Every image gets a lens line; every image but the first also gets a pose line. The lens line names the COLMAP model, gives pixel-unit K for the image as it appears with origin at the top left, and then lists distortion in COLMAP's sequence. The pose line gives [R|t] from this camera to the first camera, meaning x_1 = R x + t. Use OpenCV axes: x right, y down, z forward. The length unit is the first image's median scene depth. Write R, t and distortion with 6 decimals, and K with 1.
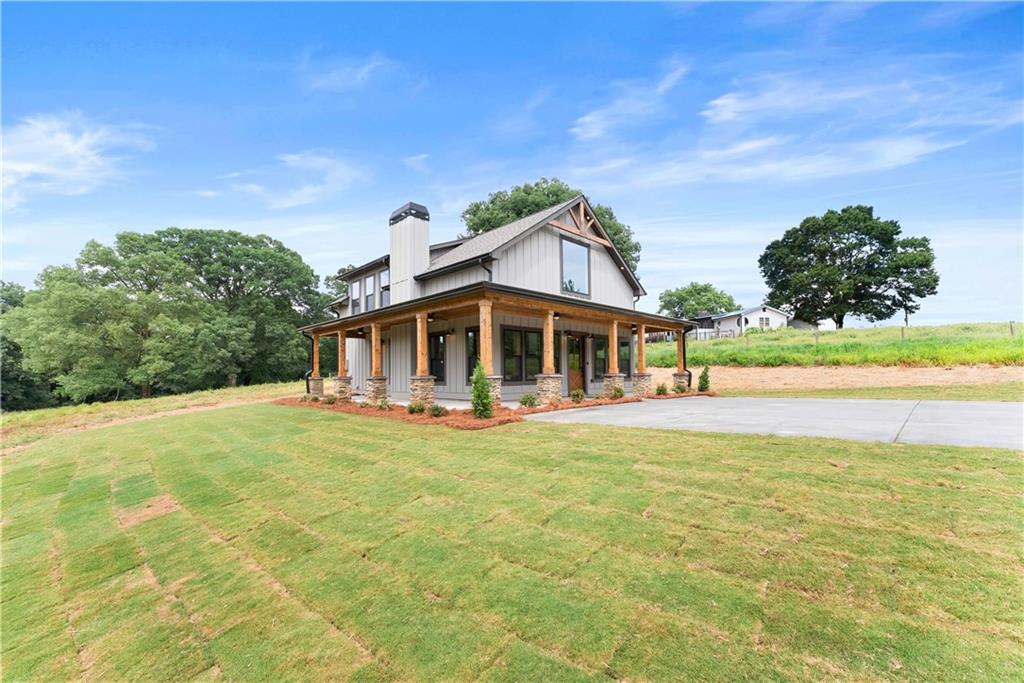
lens RADIAL K [[418.4, 0, 508.5], [0, 418.4, 370.2], [0, 0, 1]] dist [0.001312, -0.000500]
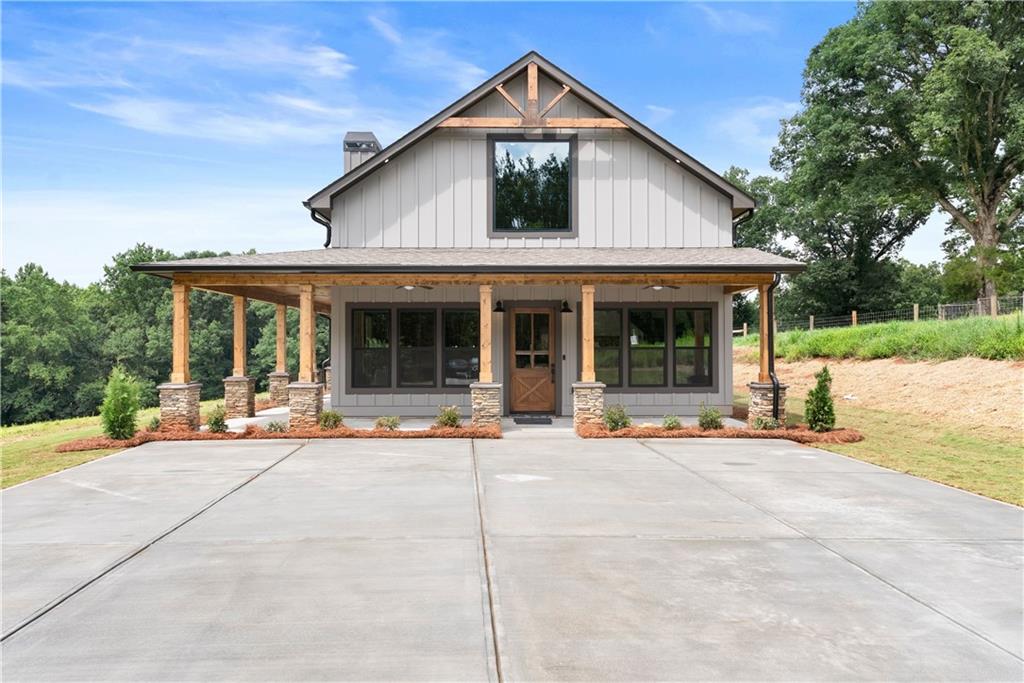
lens RADIAL K [[685.3, 0, 505.4], [0, 685.3, 339.6], [0, 0, 1]] dist [0.002076, 0.003975]
pose [[0.725466, -0.000019, -0.688258, 0.735255], [0.002251, 0.999995, 0.002345, -0.042318], [0.688254, -0.003251, 0.725462, 0.309069]]
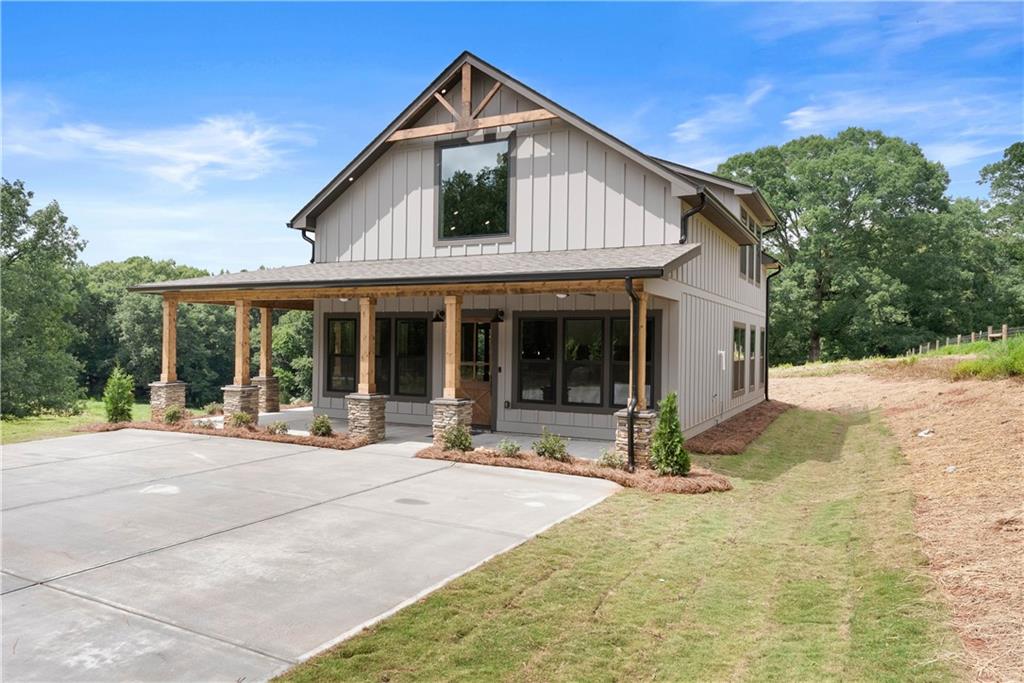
lens RADIAL K [[685.3, 0, 501.4], [0, 685.3, 343.9], [0, 0, 1]] dist [0.002076, 0.003975]
pose [[0.323538, 0.018111, -0.946042, 0.971966], [-0.006058, 0.999836, 0.017069, -0.062627], [0.946196, 0.000208, 0.323594, 0.729147]]
